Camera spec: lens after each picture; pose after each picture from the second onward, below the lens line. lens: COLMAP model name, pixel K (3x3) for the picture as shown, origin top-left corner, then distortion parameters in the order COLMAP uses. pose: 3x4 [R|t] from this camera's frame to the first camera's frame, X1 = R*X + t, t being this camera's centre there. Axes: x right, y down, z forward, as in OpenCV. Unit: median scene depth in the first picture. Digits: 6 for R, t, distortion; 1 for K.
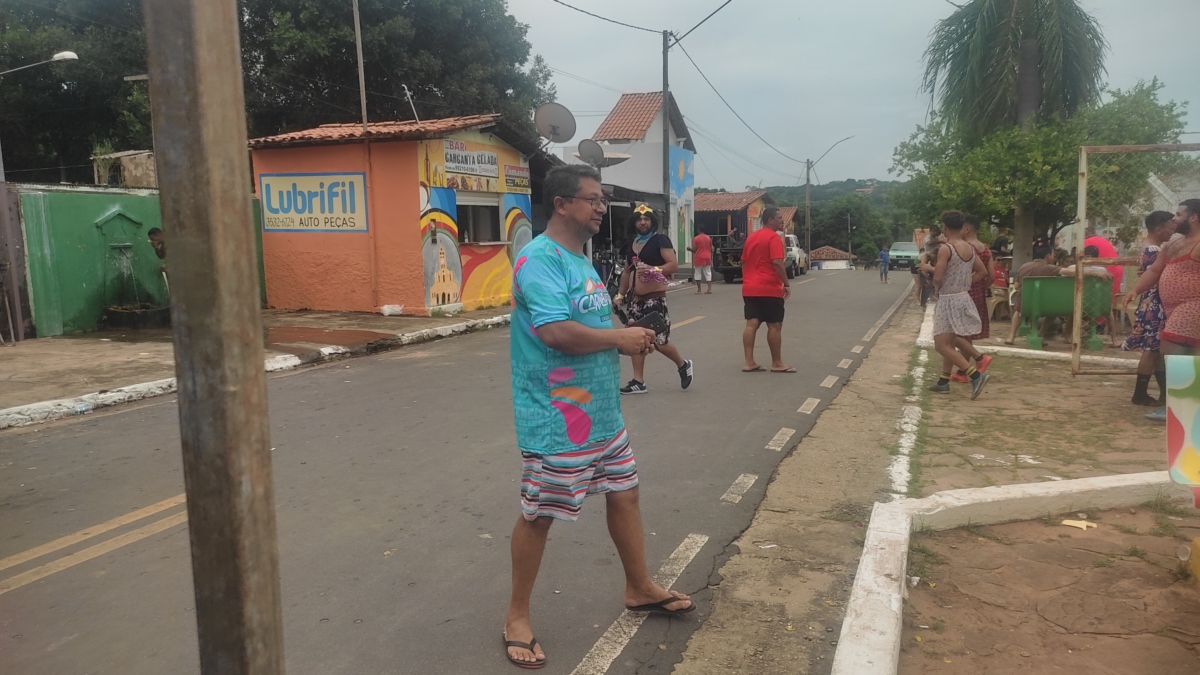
lens RADIAL K [[883.8, 0, 596.2], [0, 883.8, 342.9], [0, 0, 1]] dist [0.041676, -0.046296]
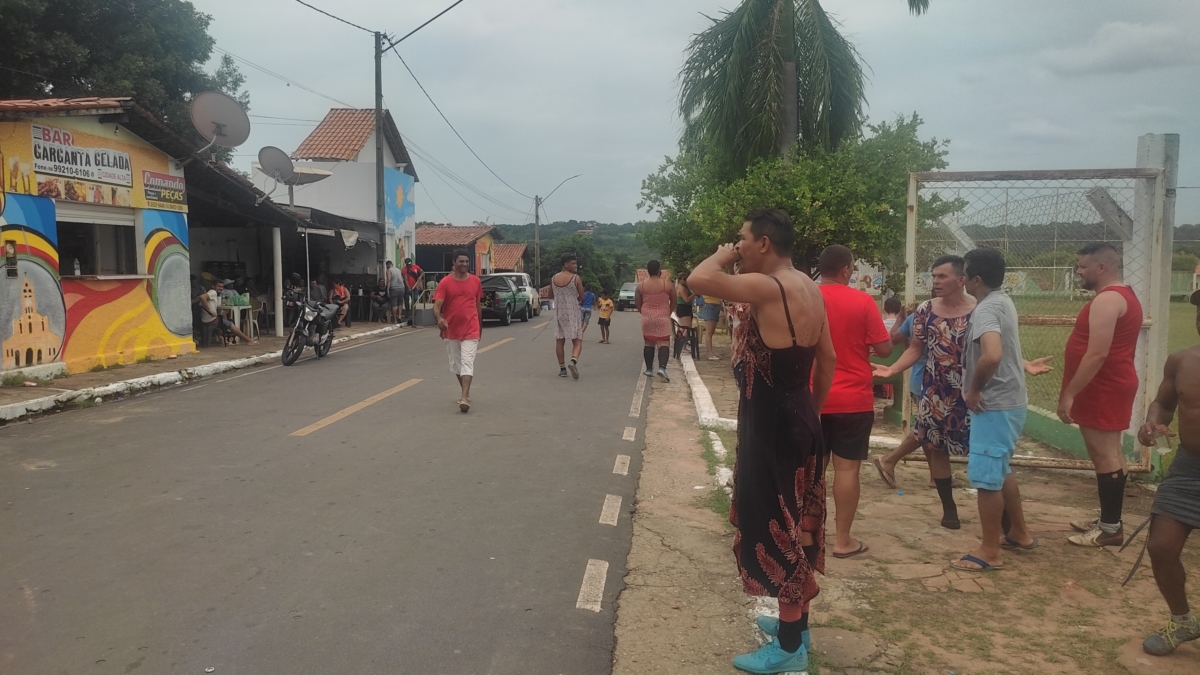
lens RADIAL K [[883.8, 0, 603.6], [0, 883.8, 313.1], [0, 0, 1]] dist [0.041676, -0.046296]
pose [[0.951328, 0.006136, 0.308118, 0.030803], [0.016572, 0.997337, -0.071029, -0.025141], [-0.307733, 0.072678, 0.948693, 0.192314]]
